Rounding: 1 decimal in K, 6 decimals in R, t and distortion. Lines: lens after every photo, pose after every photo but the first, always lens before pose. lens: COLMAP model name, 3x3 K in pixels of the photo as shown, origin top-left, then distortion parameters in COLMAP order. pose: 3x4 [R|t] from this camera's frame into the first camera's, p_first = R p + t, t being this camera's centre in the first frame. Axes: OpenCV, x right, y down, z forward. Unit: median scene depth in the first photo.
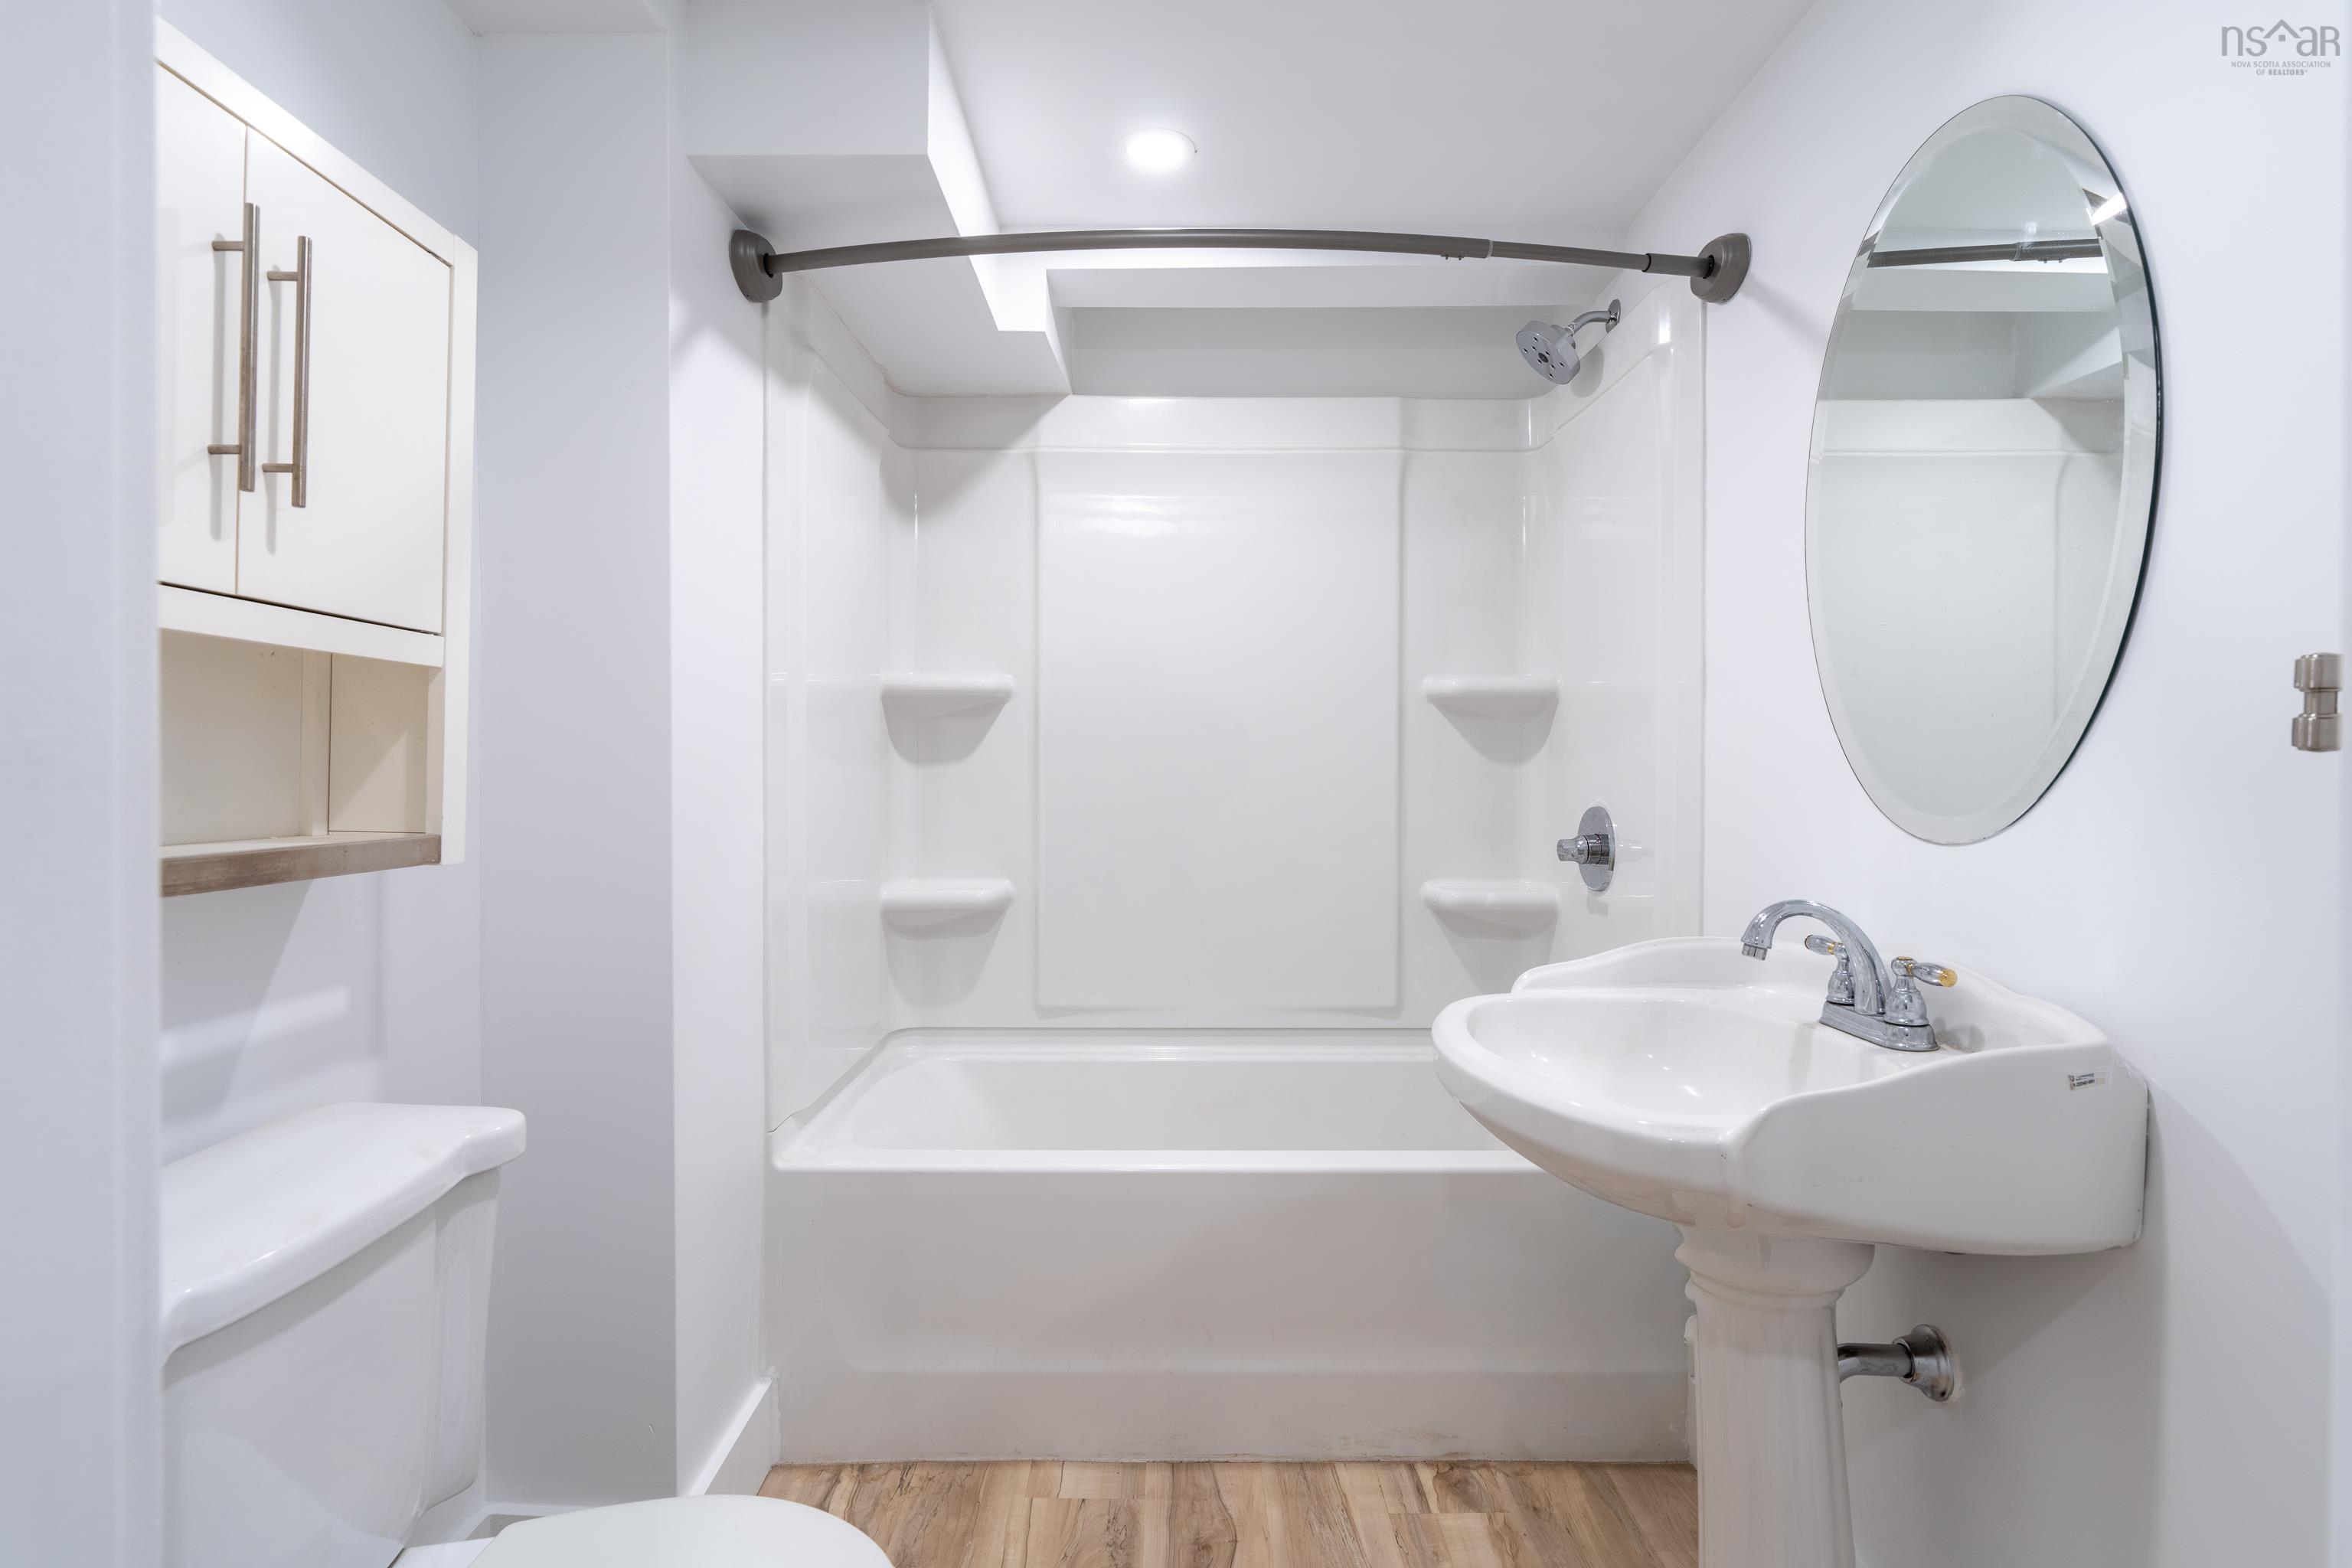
lens RADIAL K [[1144.2, 0, 1183.2], [0, 1144.2, 792.6], [0, 0, 1]] dist [-0.004934, 0.000911]
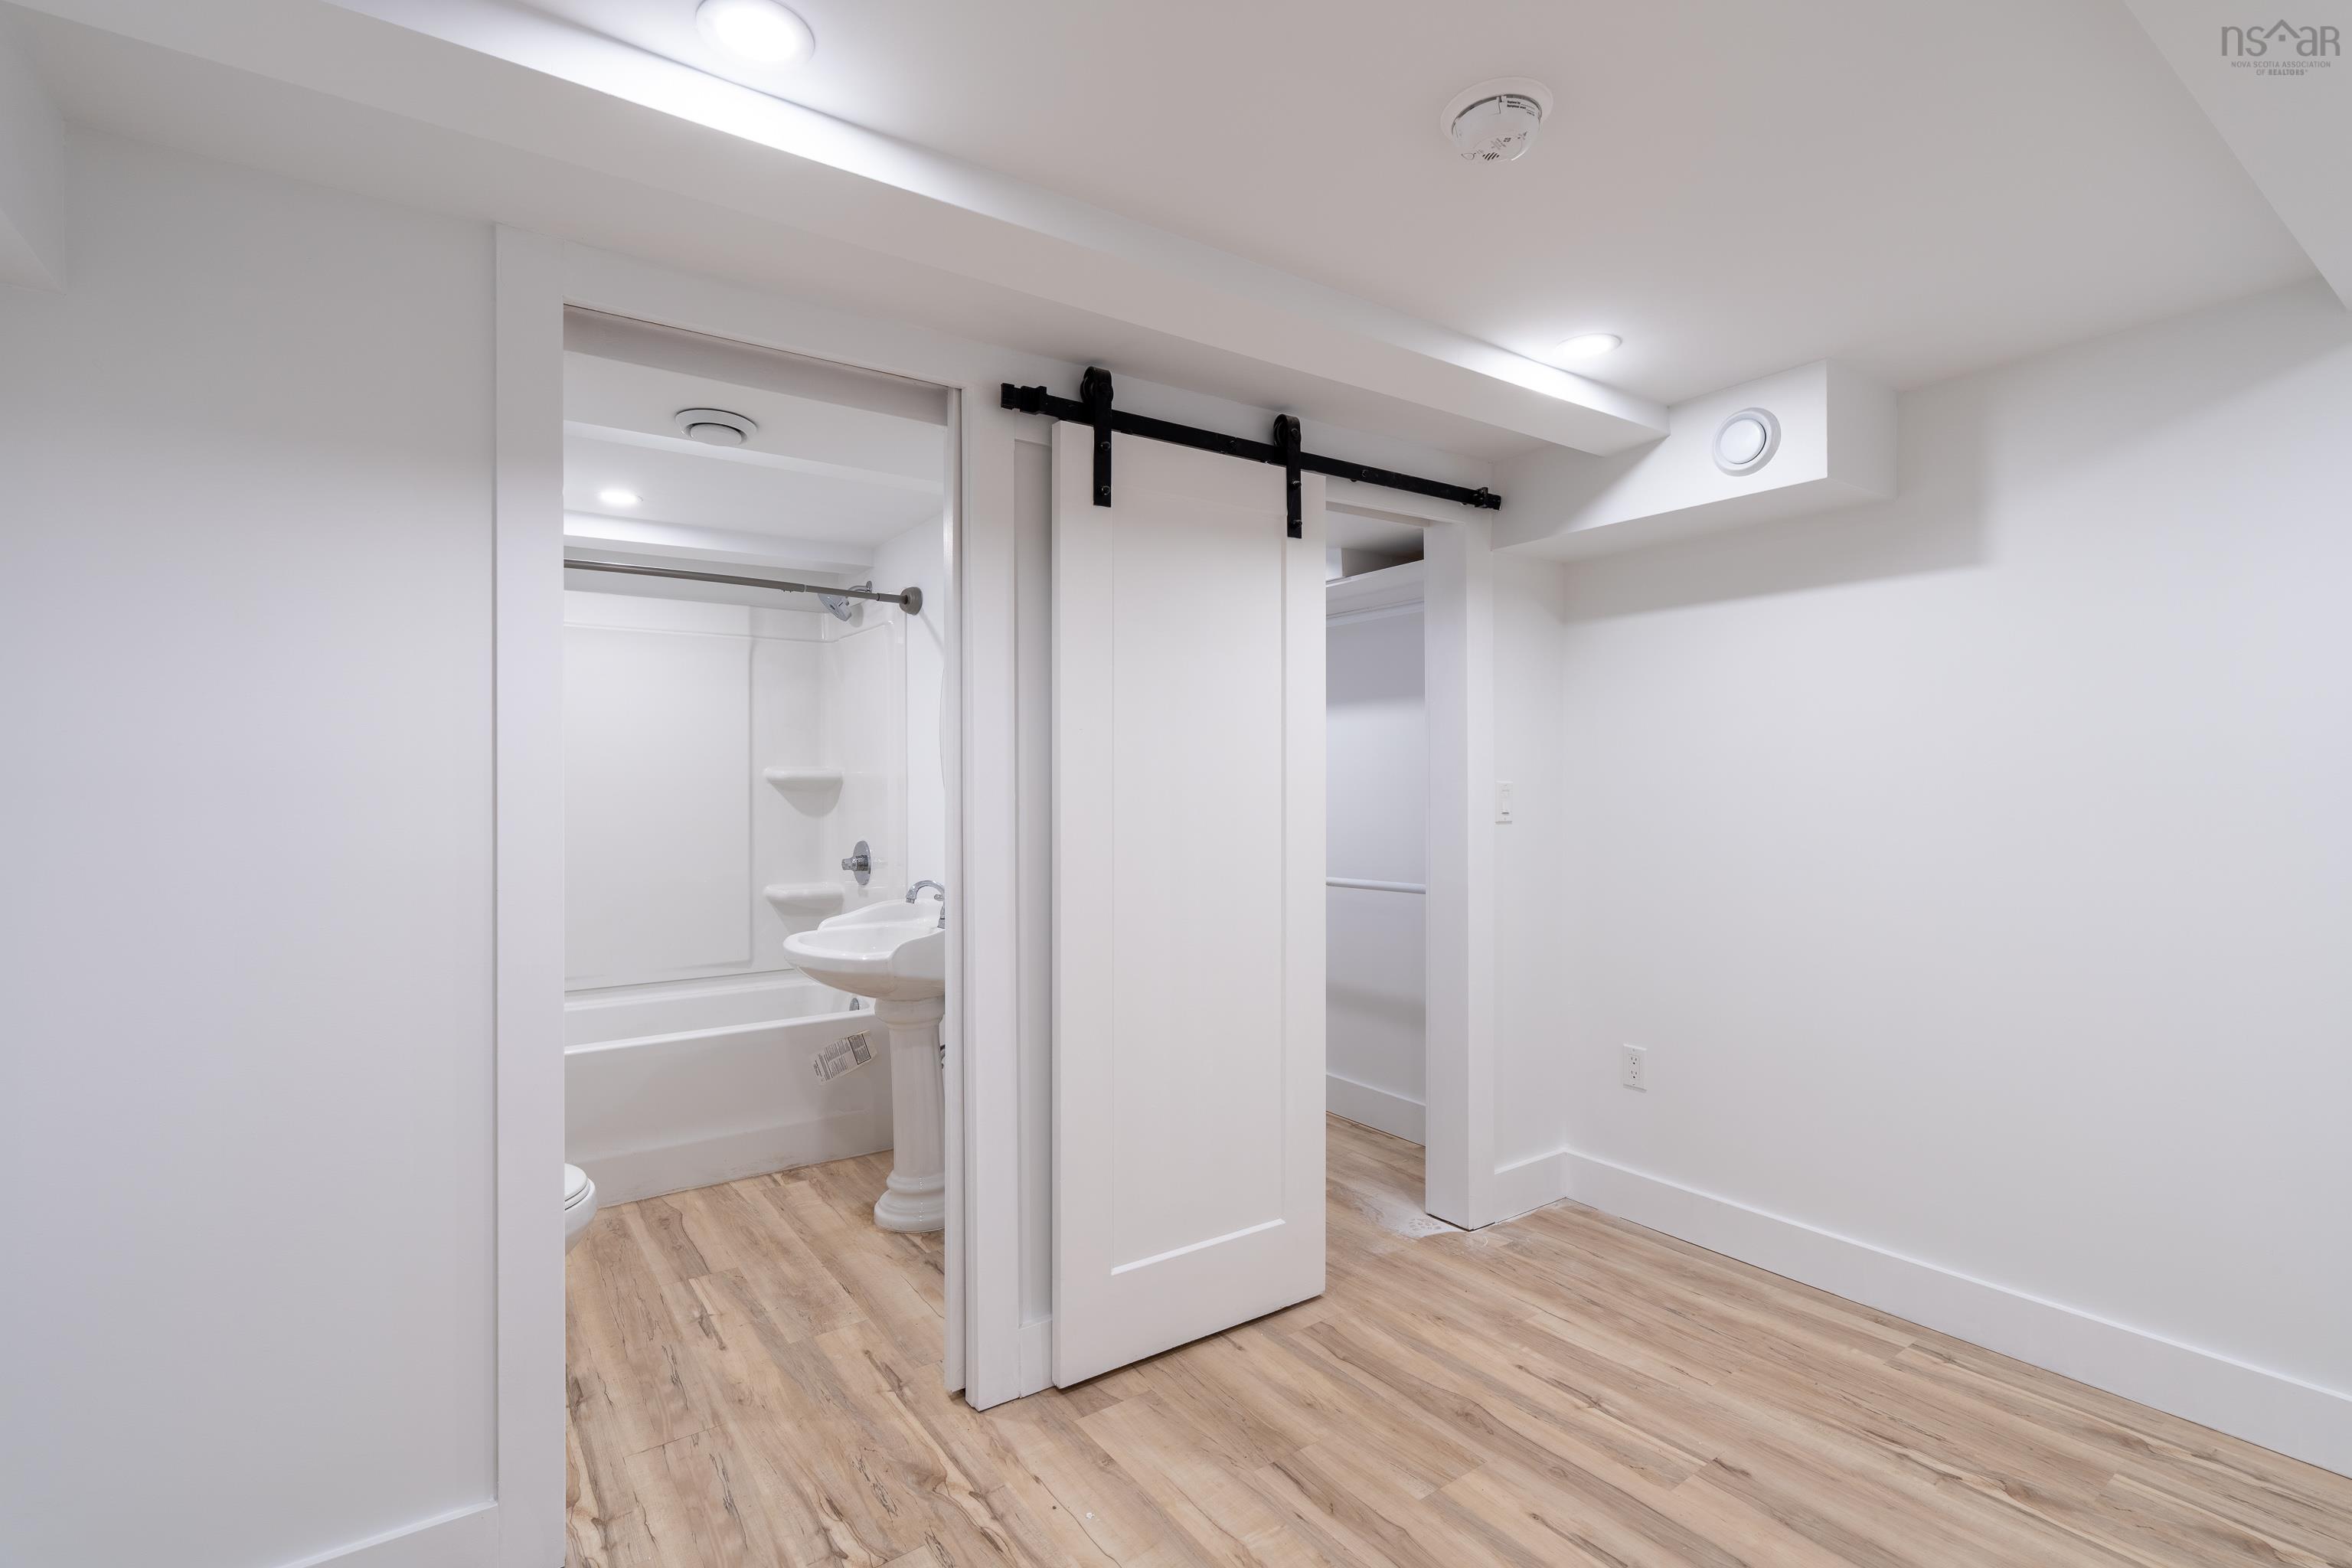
lens RADIAL K [[1072.9, 0, 1196.2], [0, 1072.9, 790.1], [0, 0, 1]] dist [0.000152, 0.000262]
pose [[0.814815, -0.004499, 0.579704, -0.290777], [0.013029, 0.999859, -0.010553, -0.059973], [-0.579575, 0.016152, 0.814759, -1.022366]]
